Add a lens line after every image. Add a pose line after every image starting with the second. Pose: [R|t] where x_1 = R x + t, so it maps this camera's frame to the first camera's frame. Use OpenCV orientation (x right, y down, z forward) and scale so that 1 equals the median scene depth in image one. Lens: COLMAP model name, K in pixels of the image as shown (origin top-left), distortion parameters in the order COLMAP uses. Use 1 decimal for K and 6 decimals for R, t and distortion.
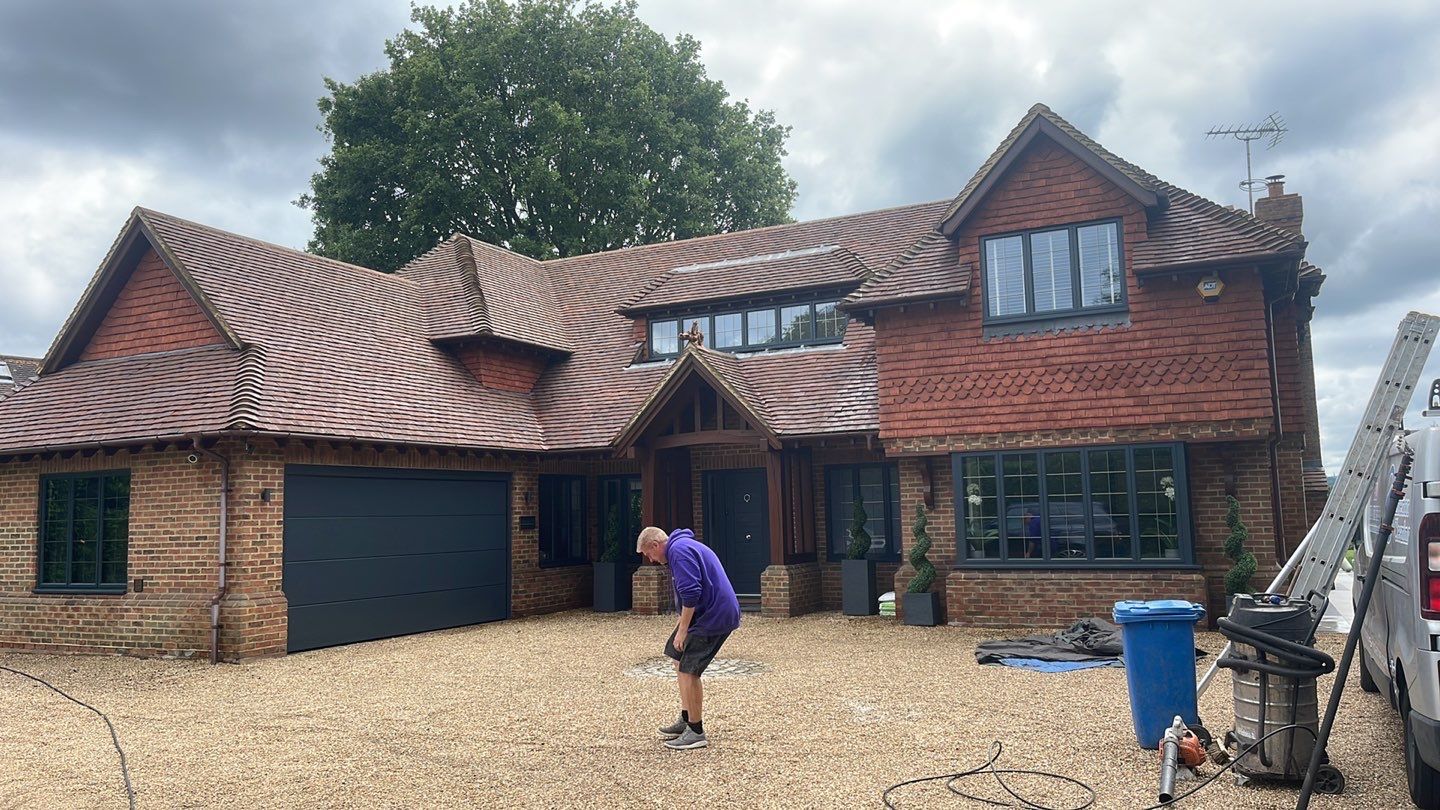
lens RADIAL K [[1061.3, 0, 720.0], [0, 1061.3, 405.0], [0, 0, 1]] dist [0.074371, -0.097622]
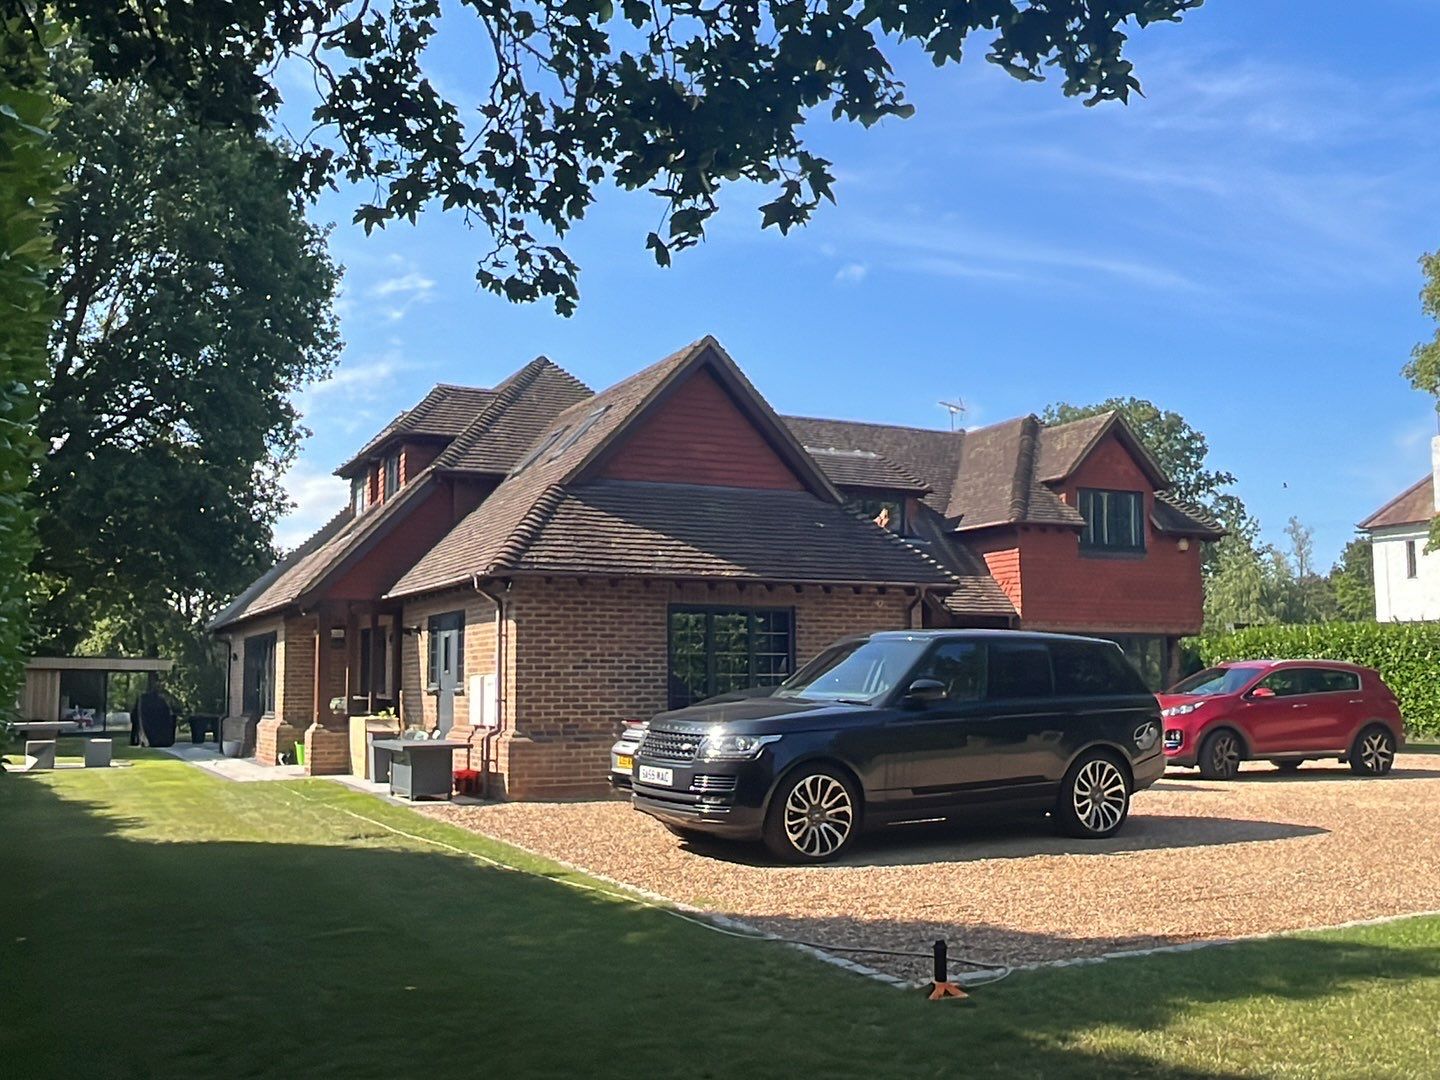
lens RADIAL K [[1367.8, 0, 720.0], [0, 1367.8, 540.0], [0, 0, 1]] dist [-0.004075, 0.003434]
pose [[0.604584, 0.107443, 0.789262, -1.556868], [-0.090323, 0.993717, -0.066087, 0.084620], [-0.791404, -0.031334, 0.610490, 0.241178]]
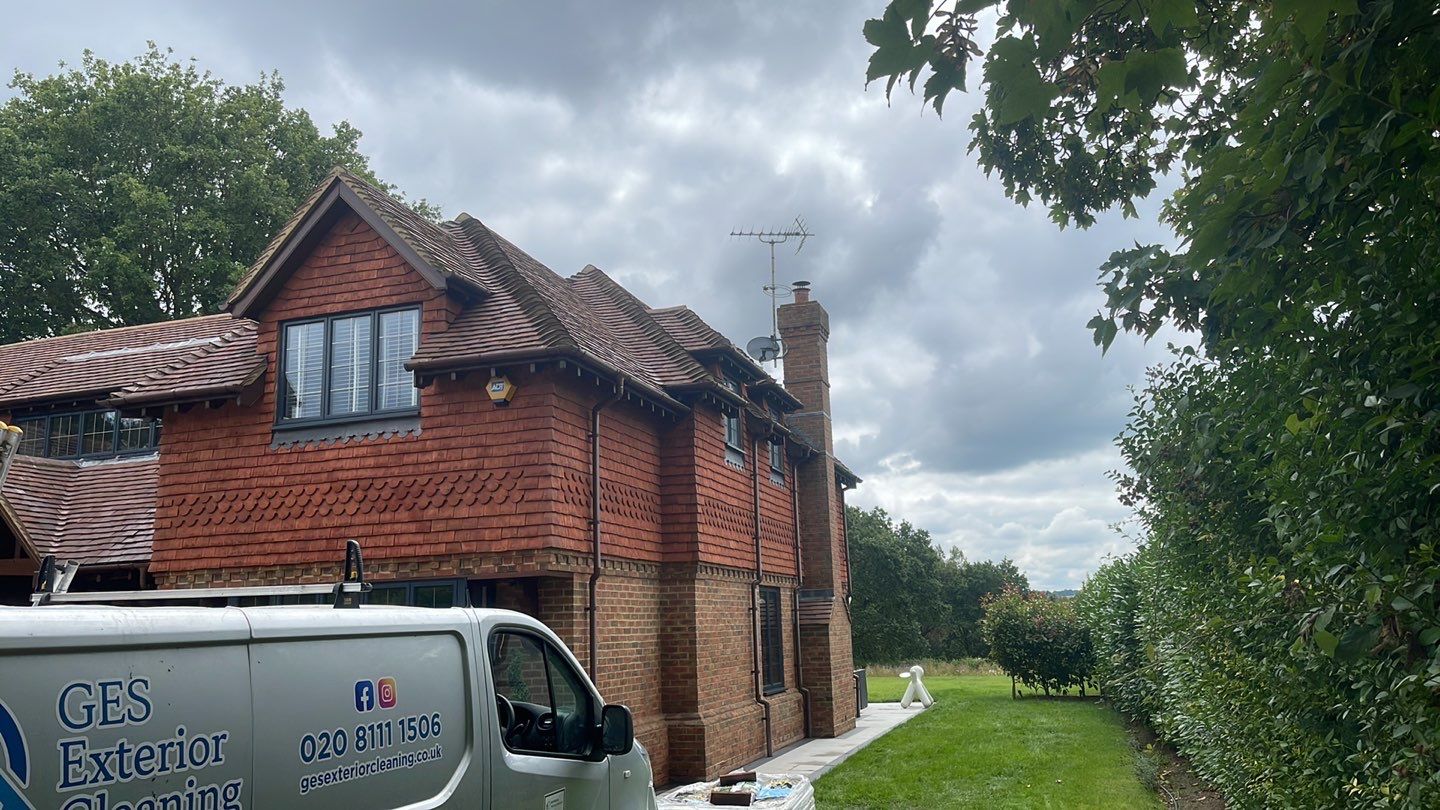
lens RADIAL K [[1061.3, 0, 720.0], [0, 1061.3, 405.0], [0, 0, 1]] dist [0.074371, -0.097622]
pose [[0.989808, 0.023040, 0.140530, 0.469706], [-0.008303, 0.994484, -0.104560, -0.011988], [-0.142163, 0.102327, 0.984540, 0.156786]]
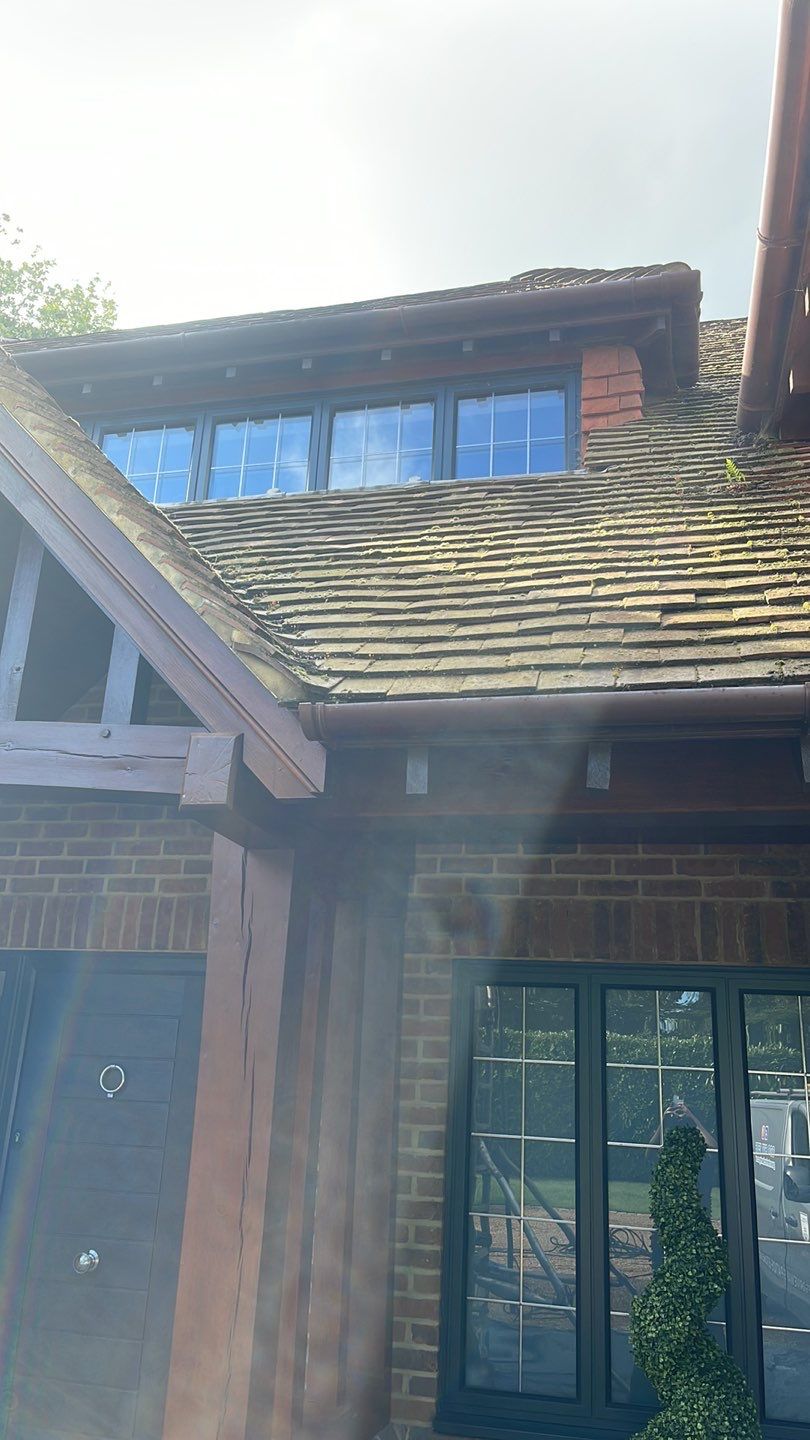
lens RADIAL K [[1061.3, 0, 406.8], [0, 1061.3, 725.2], [0, 0, 1]] dist [0.074371, -0.097622]
pose [[0.973660, 0.140511, 0.179564, 0.045086], [-0.097743, 0.968732, -0.228045, 0.073513], [-0.205992, 0.204487, 0.956949, 0.927449]]
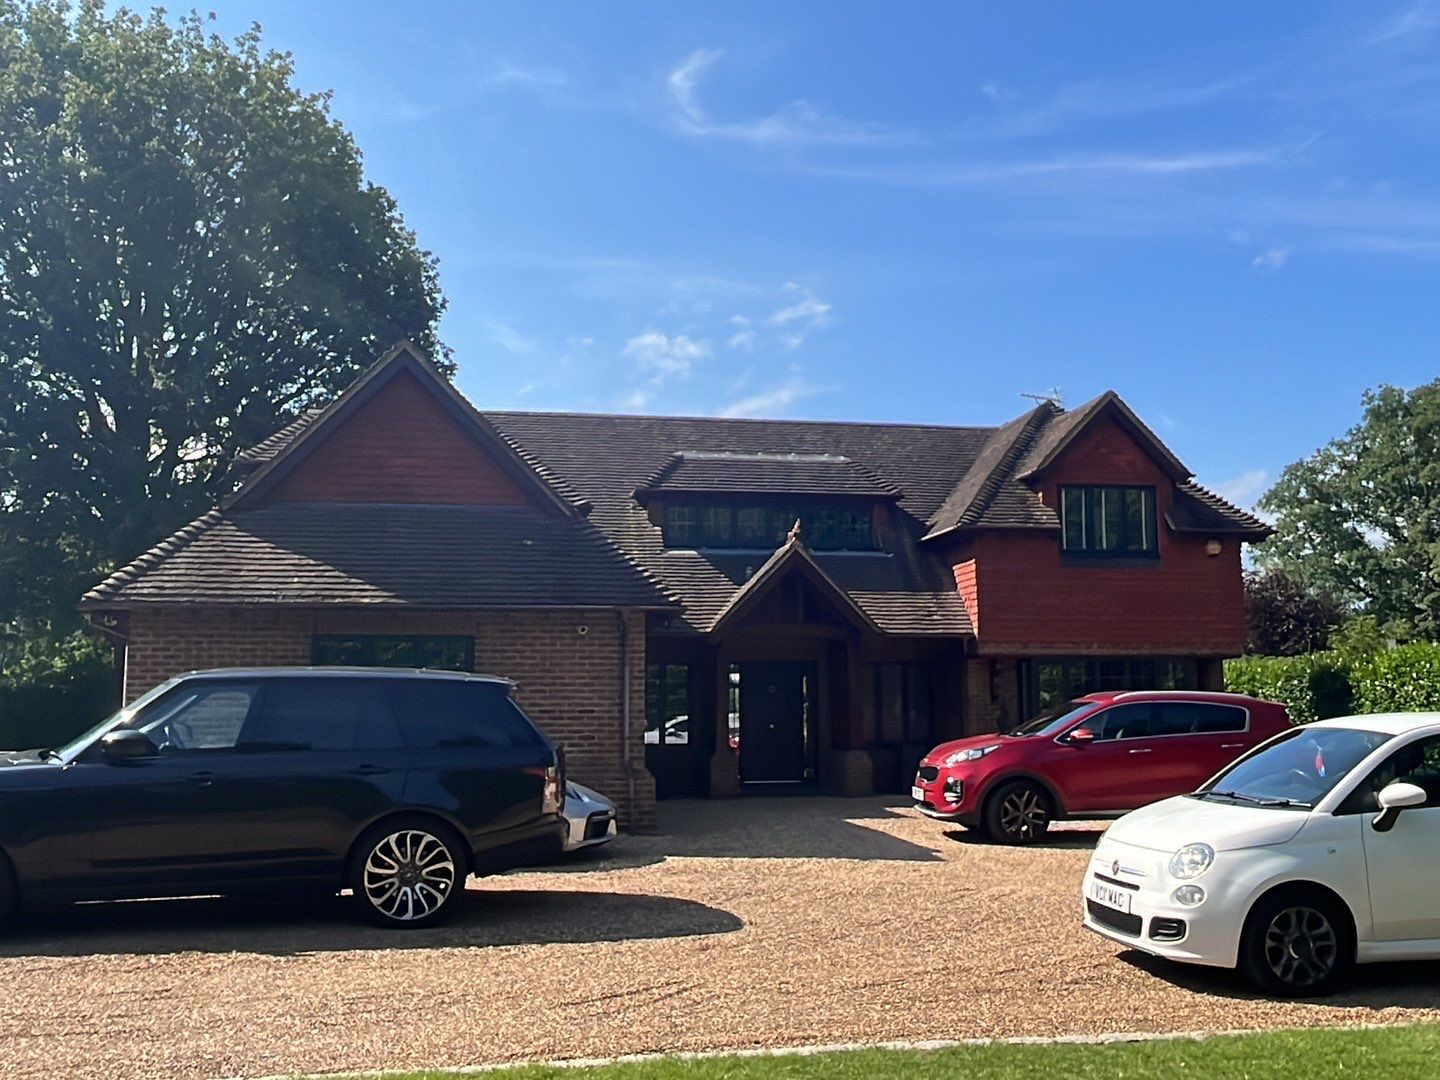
lens RADIAL K [[1365.1, 0, 722.7], [0, 1365.1, 548.3], [0, 0, 1]] dist [0.001855, -0.002061]
pose [[0.814789, 0.089428, 0.572818, -0.998766], [-0.076316, 0.995978, -0.046937, 0.021998], [-0.574712, -0.005471, 0.818337, -0.083329]]
